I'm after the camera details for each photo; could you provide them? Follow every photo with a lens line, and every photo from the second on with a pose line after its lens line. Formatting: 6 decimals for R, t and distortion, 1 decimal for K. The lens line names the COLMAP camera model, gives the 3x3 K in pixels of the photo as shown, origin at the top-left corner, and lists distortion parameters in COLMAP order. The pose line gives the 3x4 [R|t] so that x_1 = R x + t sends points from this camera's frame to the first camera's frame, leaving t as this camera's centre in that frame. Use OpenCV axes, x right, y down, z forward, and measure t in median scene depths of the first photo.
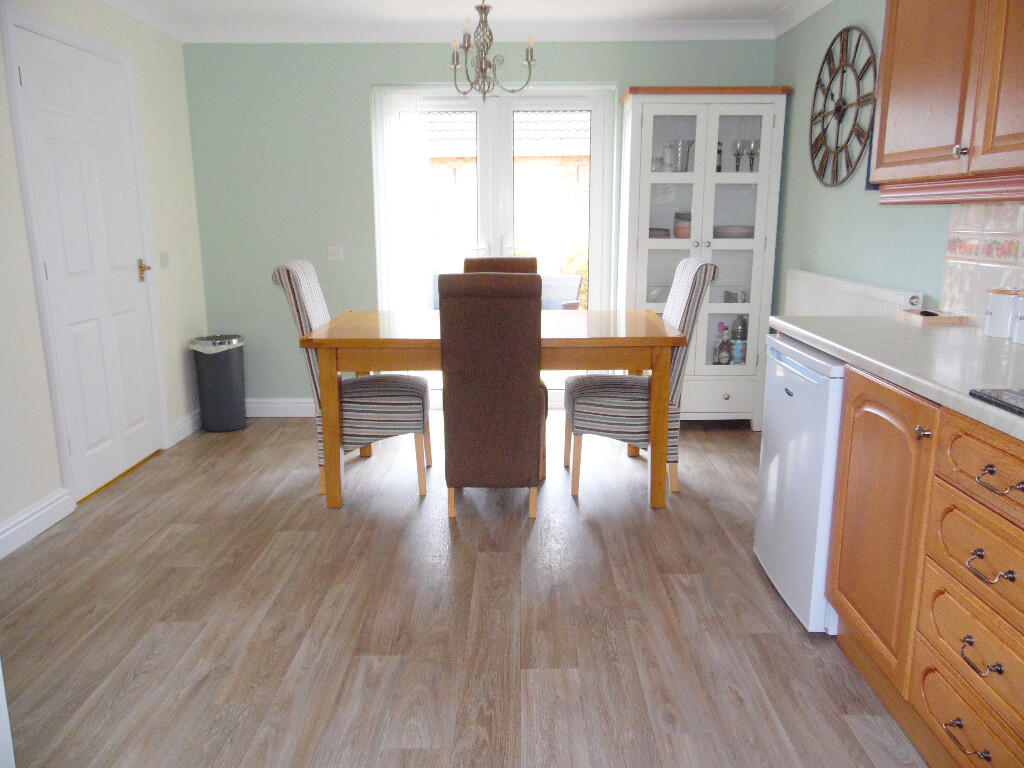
lens RADIAL K [[774.3, 0, 512.0], [0, 774.3, 384.0], [0, 0, 1]] dist [-0.024060, 0.056157]
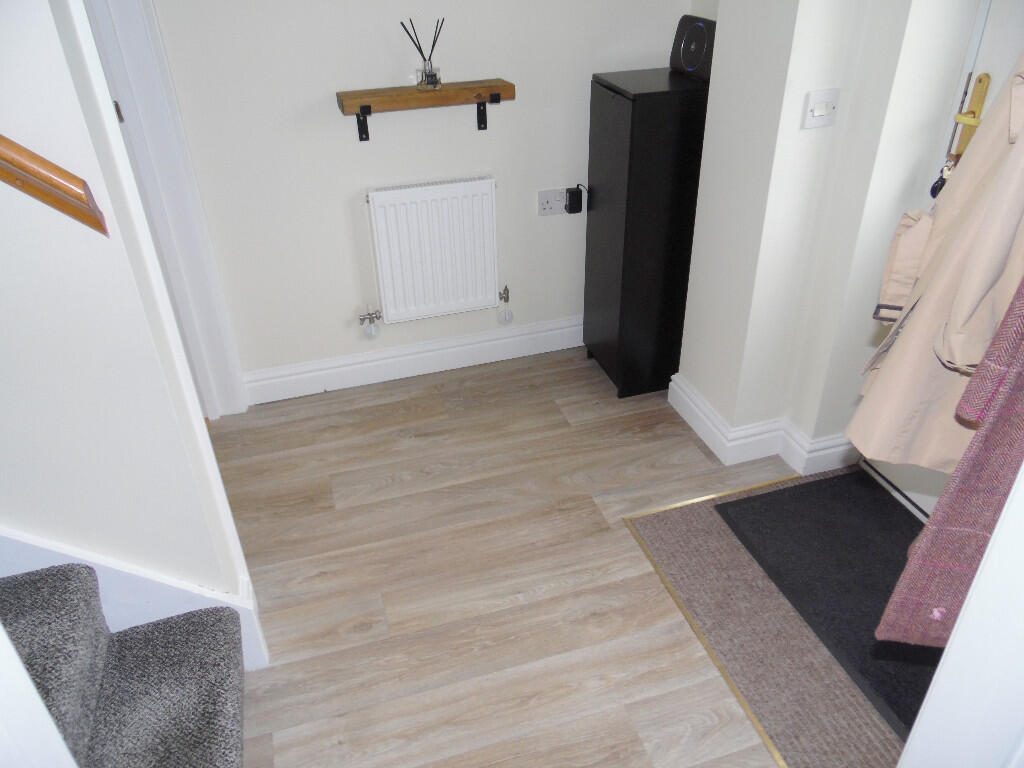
lens RADIAL K [[774.3, 0, 512.0], [0, 774.3, 384.0], [0, 0, 1]] dist [-0.024060, 0.056157]
pose [[-0.304364, -0.503045, 0.808894, -0.737156], [0.226083, 0.786768, 0.574354, -0.307412], [-0.925337, 0.357690, -0.125734, 1.033245]]
